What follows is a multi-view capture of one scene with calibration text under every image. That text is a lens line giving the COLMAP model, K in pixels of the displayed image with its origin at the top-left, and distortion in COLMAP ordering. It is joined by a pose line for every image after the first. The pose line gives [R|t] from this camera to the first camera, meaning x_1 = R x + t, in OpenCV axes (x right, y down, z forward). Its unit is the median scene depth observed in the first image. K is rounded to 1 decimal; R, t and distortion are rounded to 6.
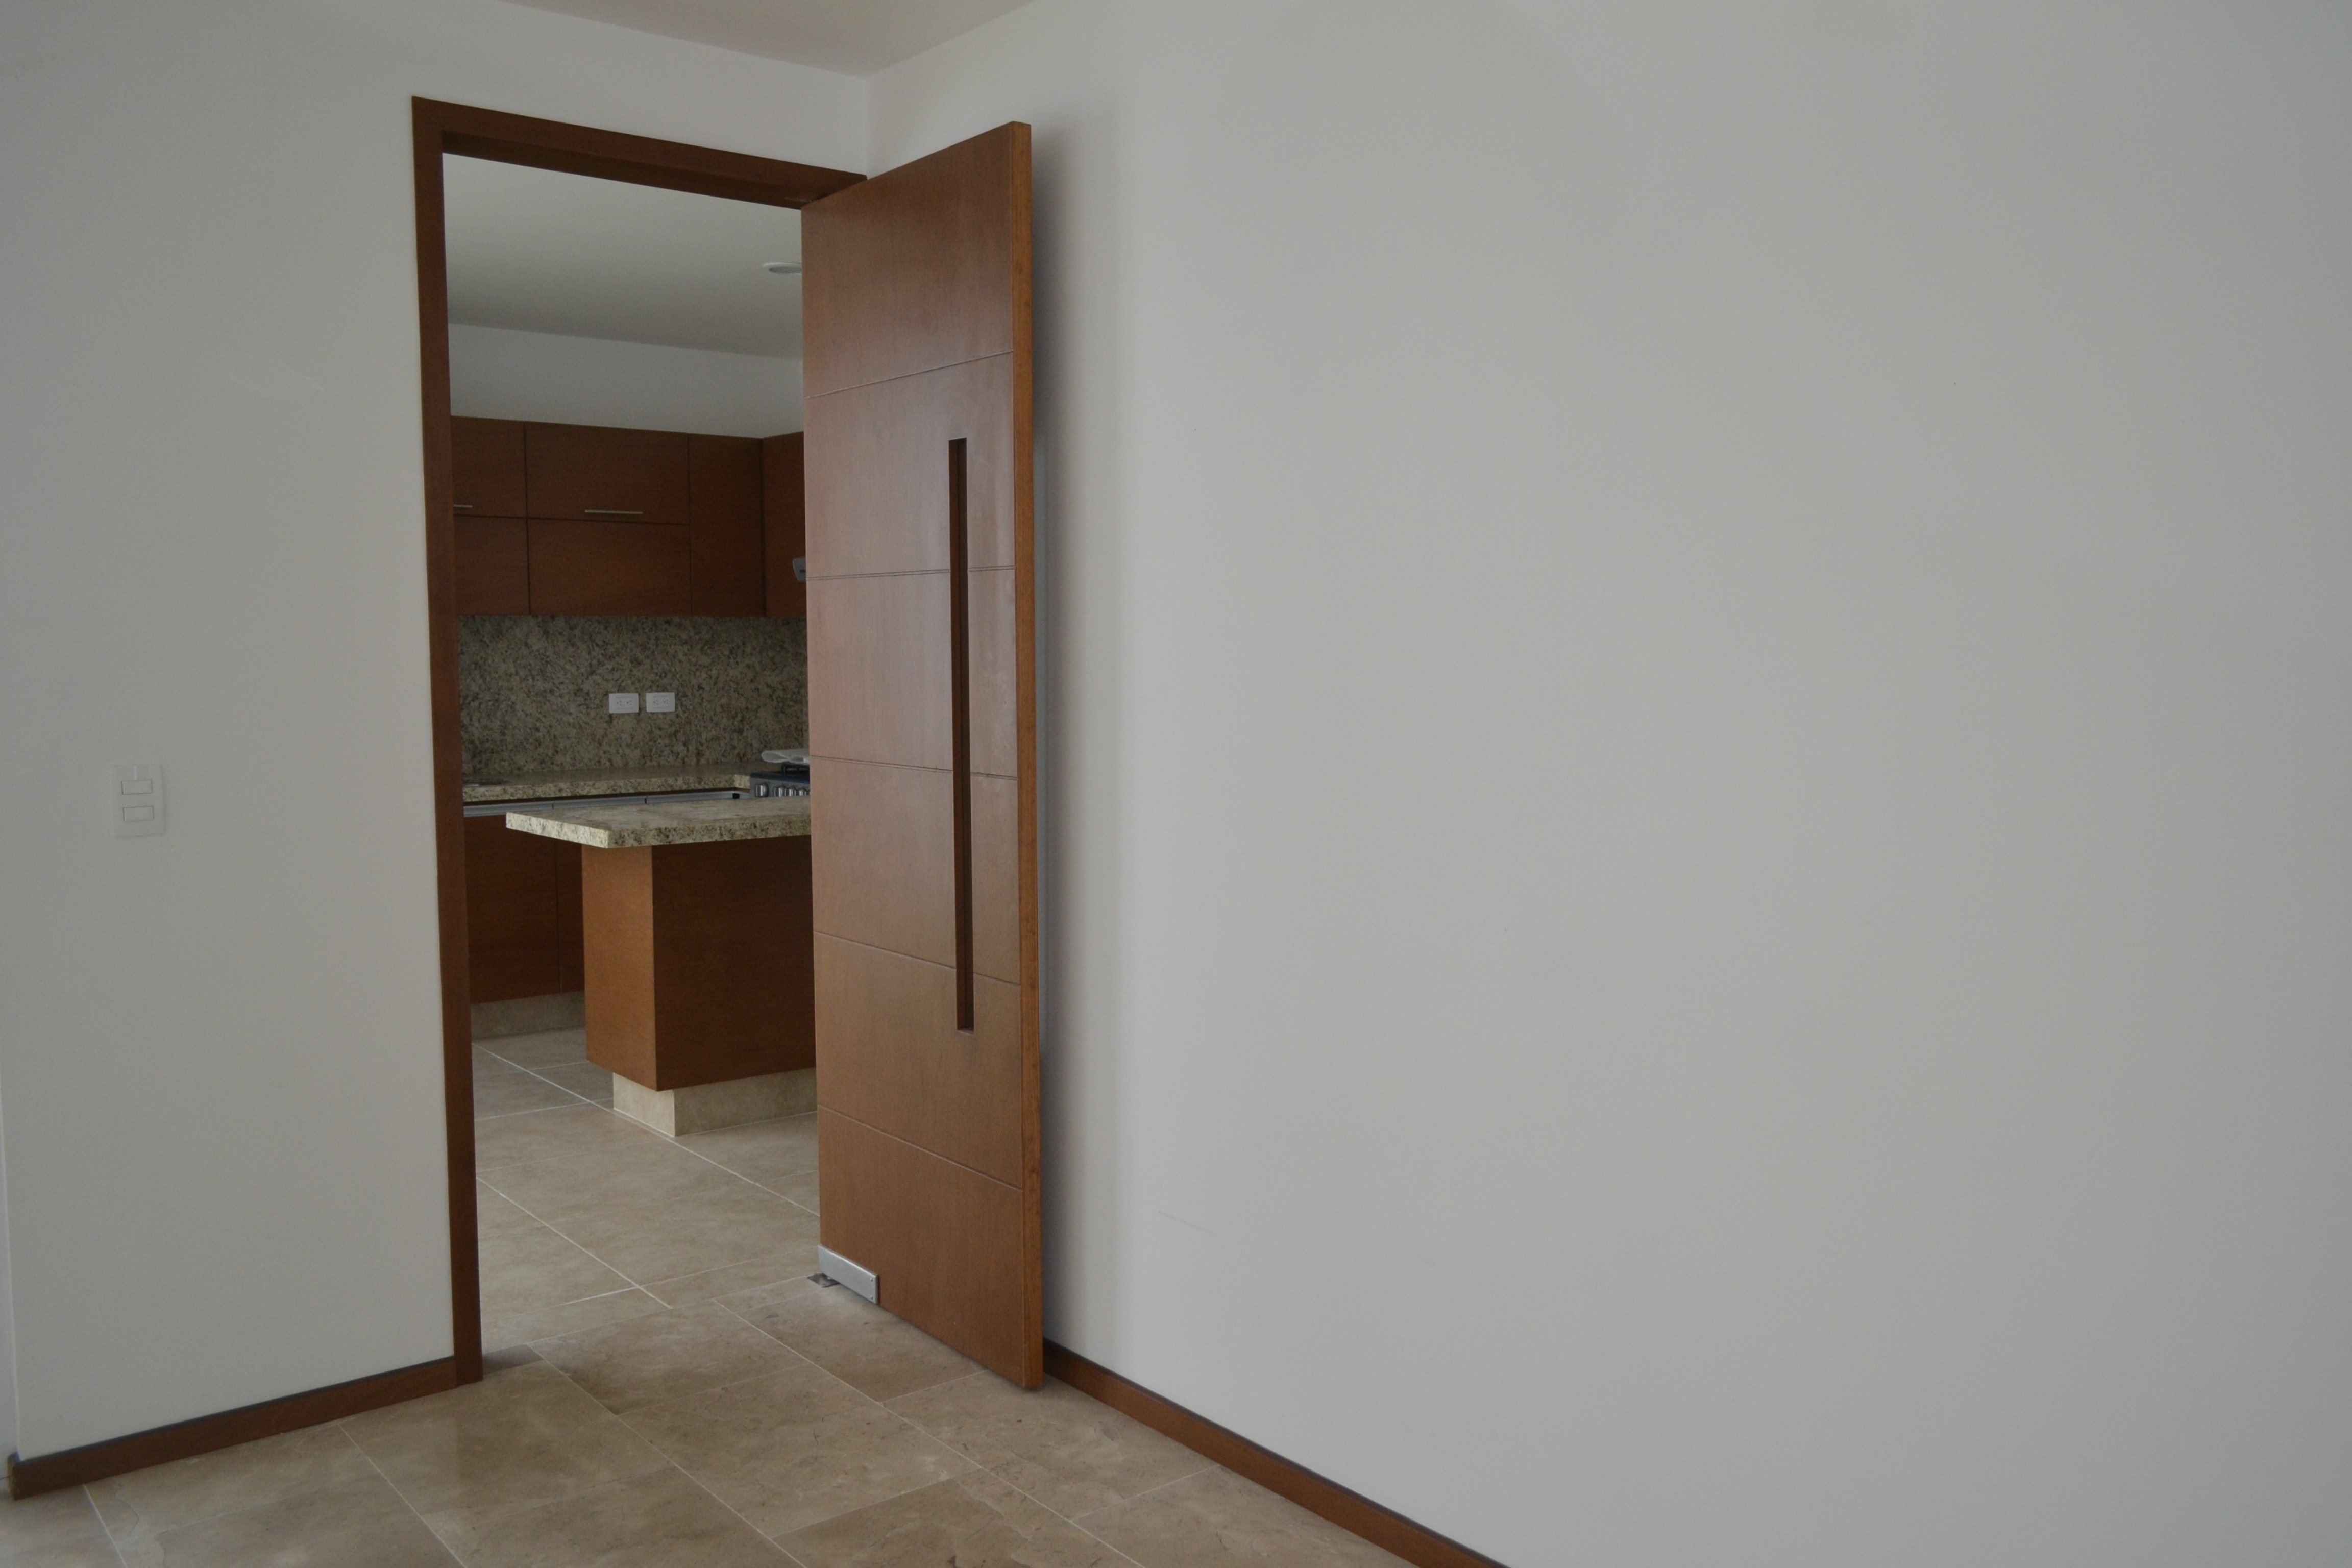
lens RADIAL K [[1861.4, 0, 1189.2], [0, 1861.4, 791.6], [0, 0, 1]] dist [-0.010765, 0.004559]
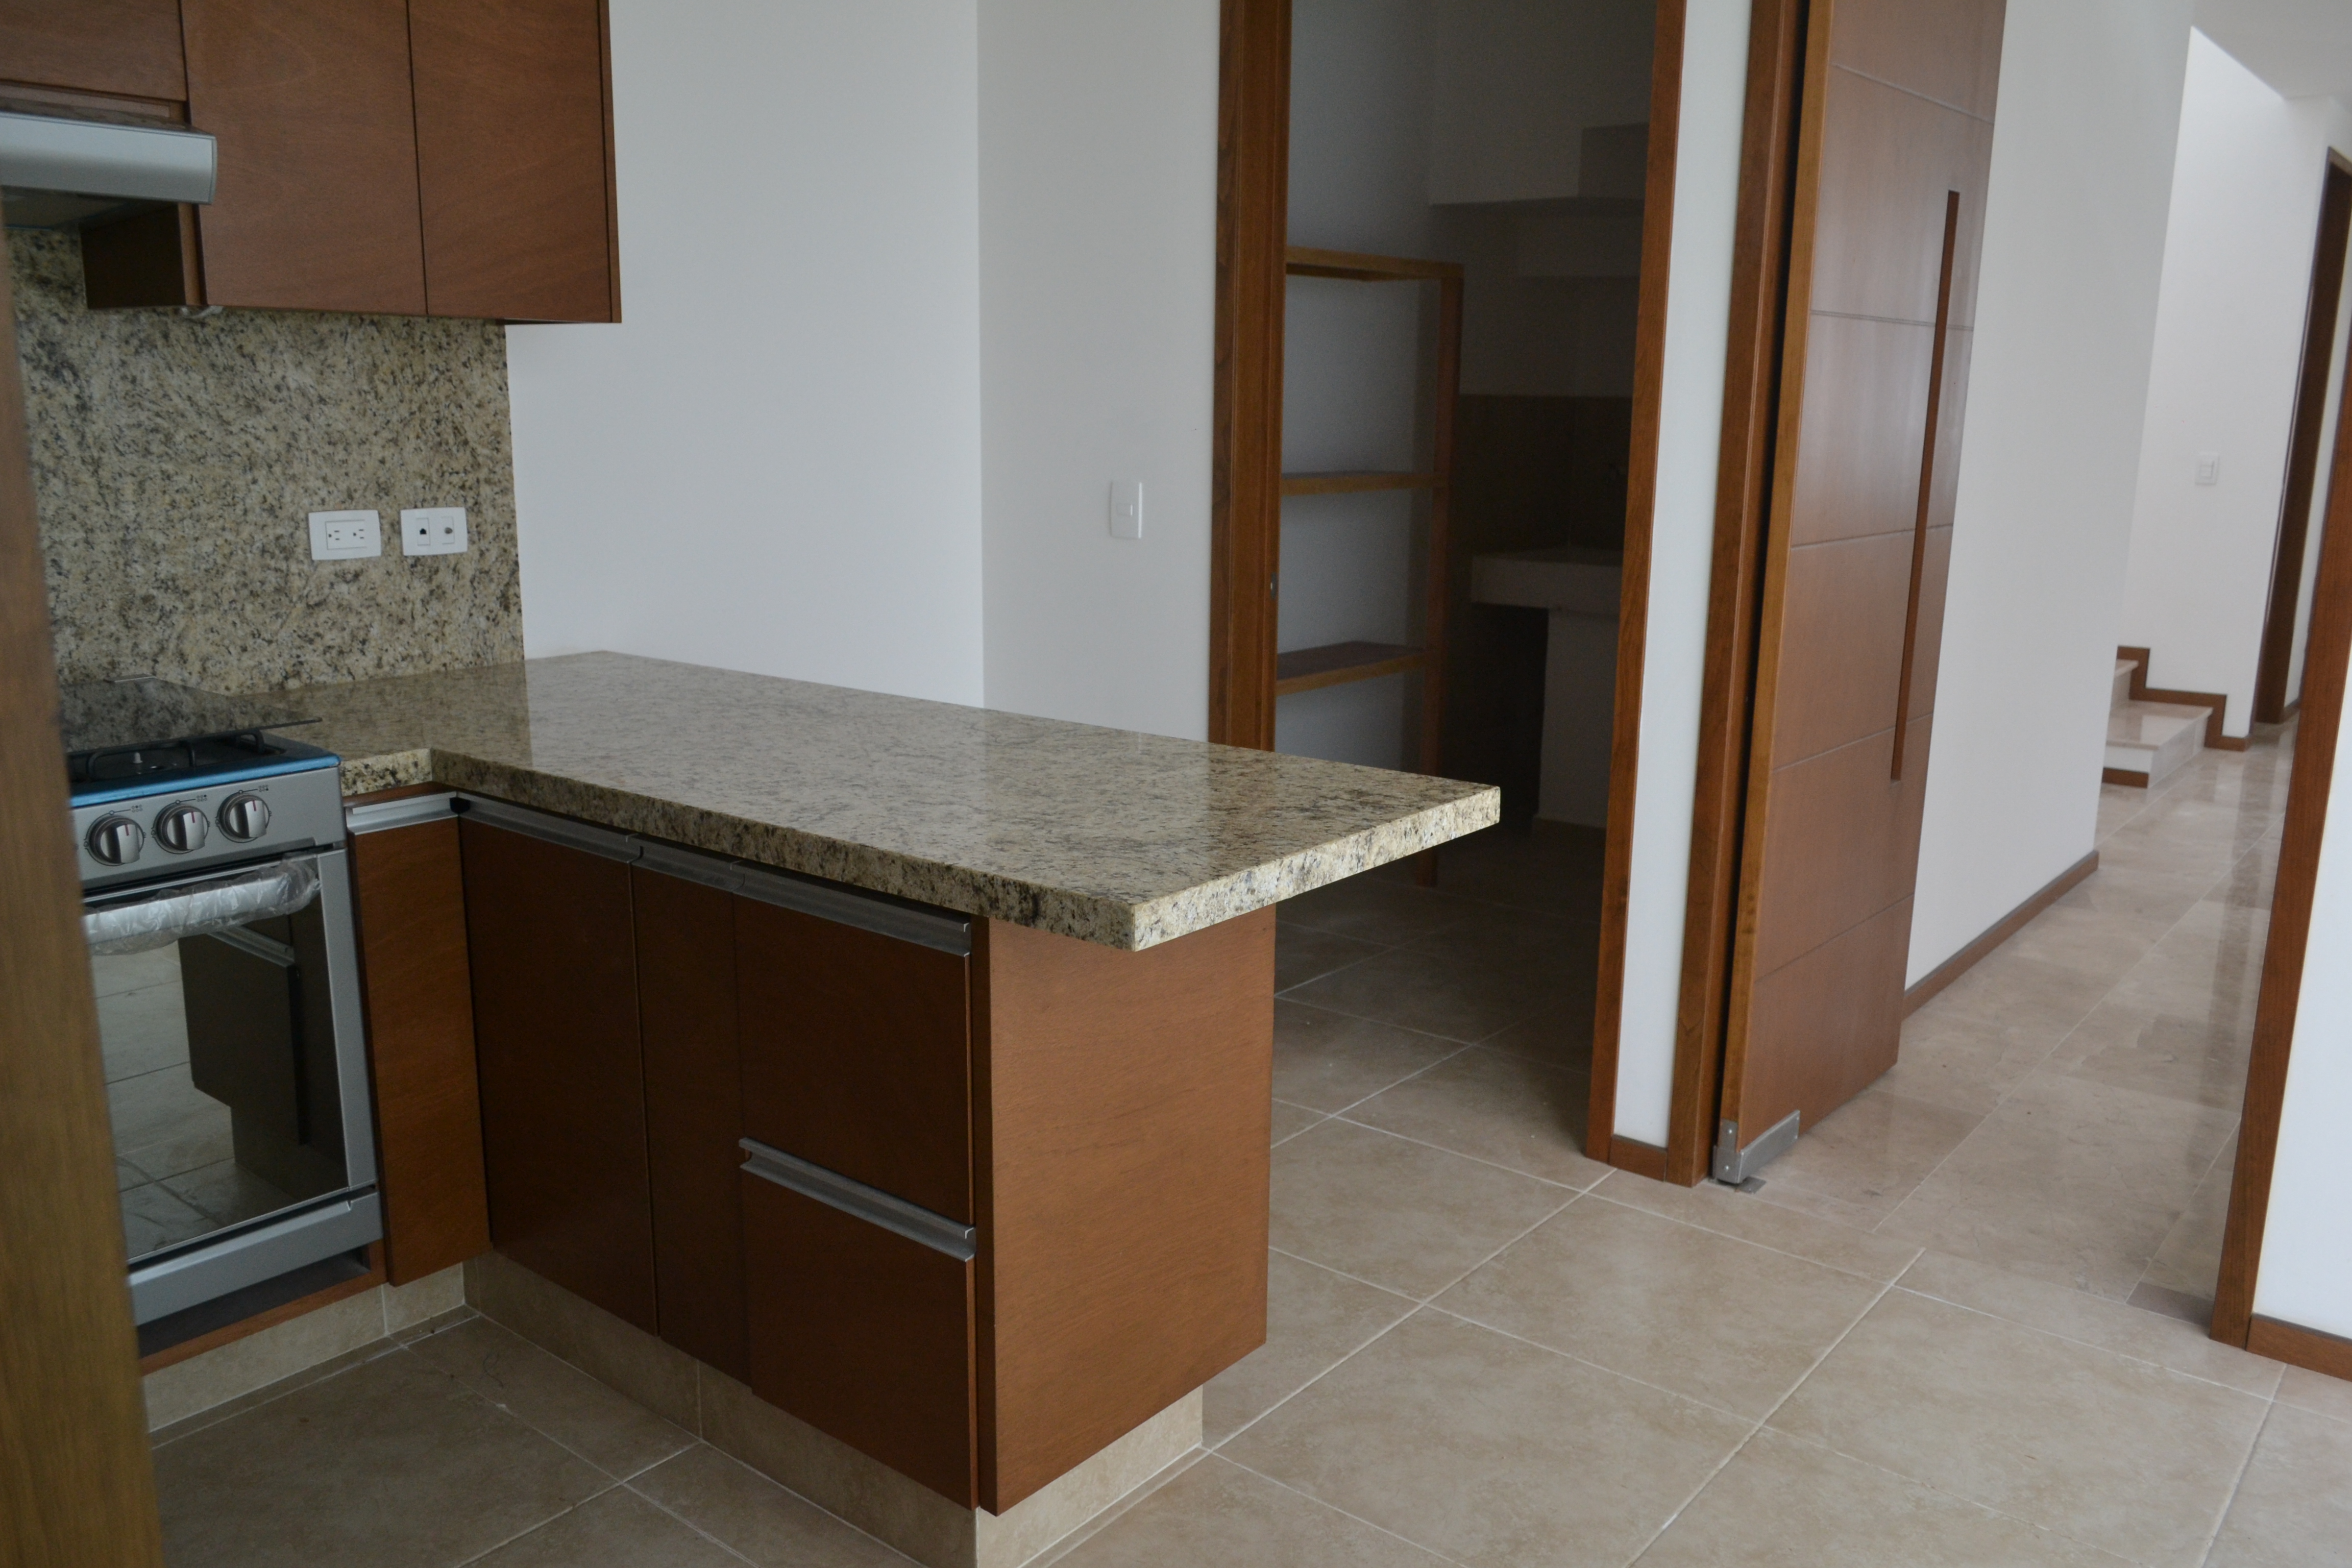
lens RADIAL K [[1861.4, 0, 1189.2], [0, 1861.4, 791.6], [0, 0, 1]] dist [-0.010765, 0.004559]
pose [[-0.205382, -0.210711, 0.955730, -0.522303], [0.066910, 0.971240, 0.228509, -0.064954], [-0.976392, 0.110880, -0.185377, 0.801096]]
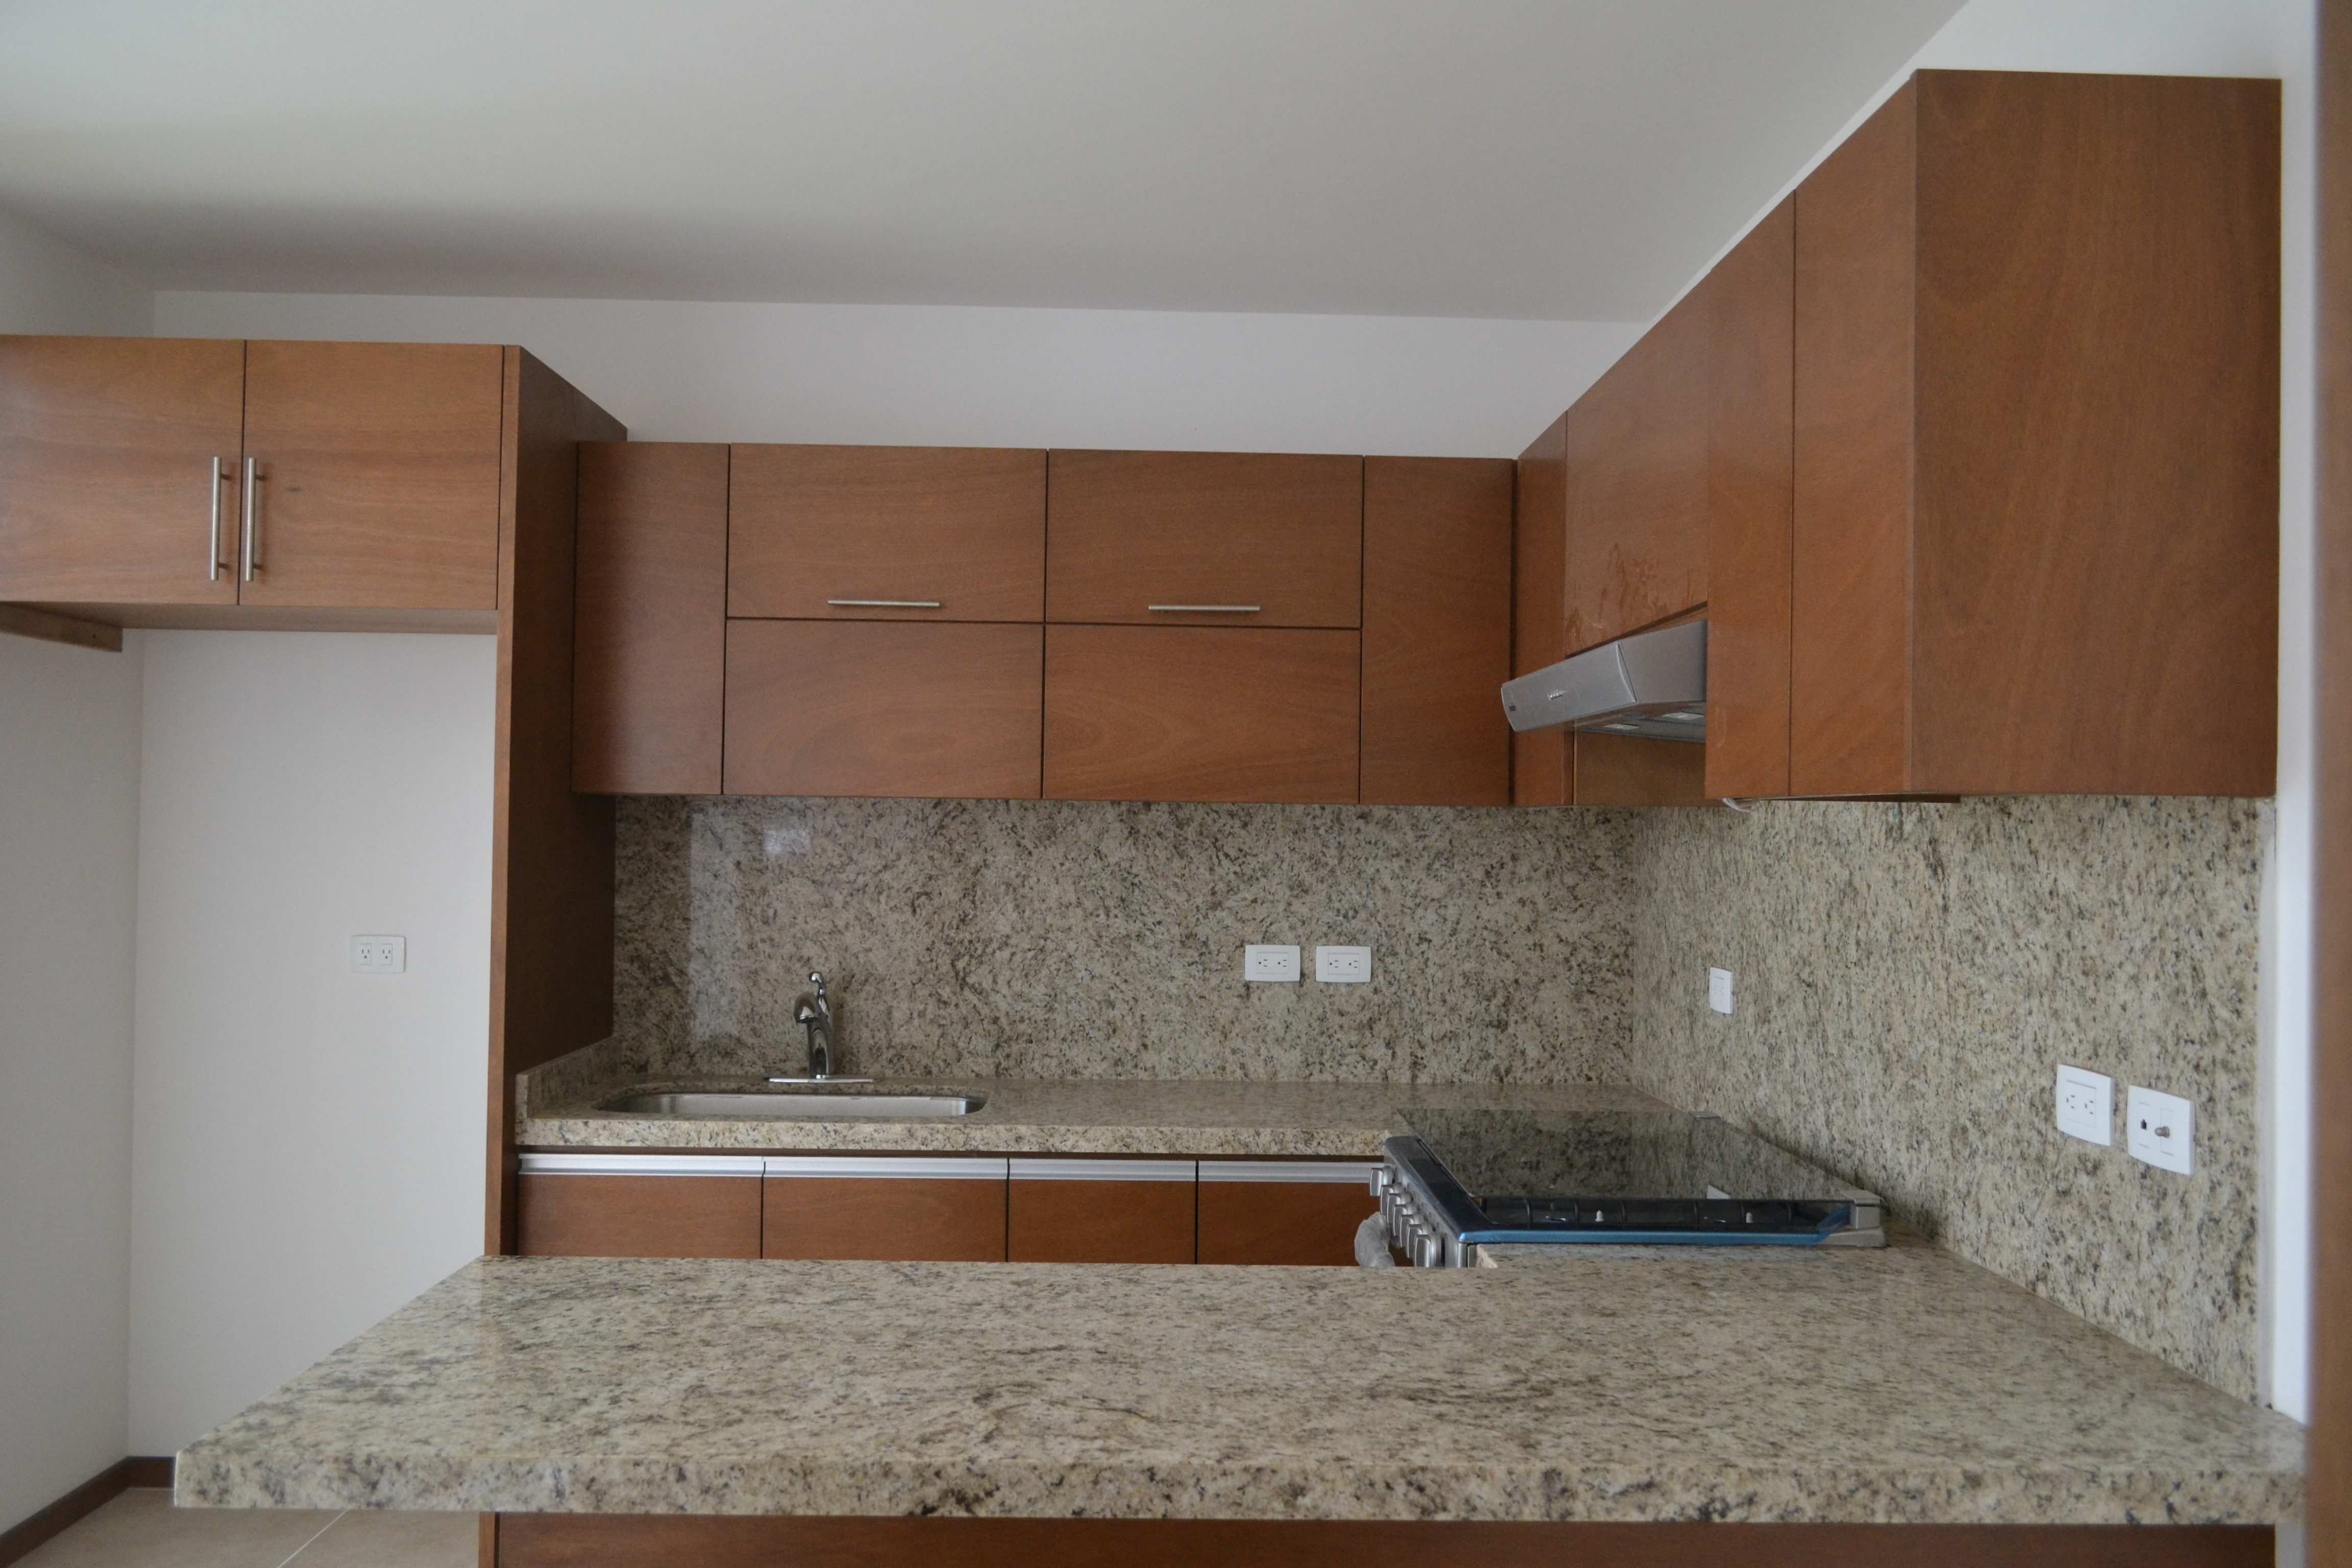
lens RADIAL K [[1861.4, 0, 1189.2], [0, 1861.4, 791.6], [0, 0, 1]] dist [-0.010765, 0.004559]
pose [[0.784487, 0.000920, -0.620144, 0.015824], [-0.066707, 0.994322, -0.082910, -0.053005], [0.616547, 0.106410, 0.780094, 0.579166]]
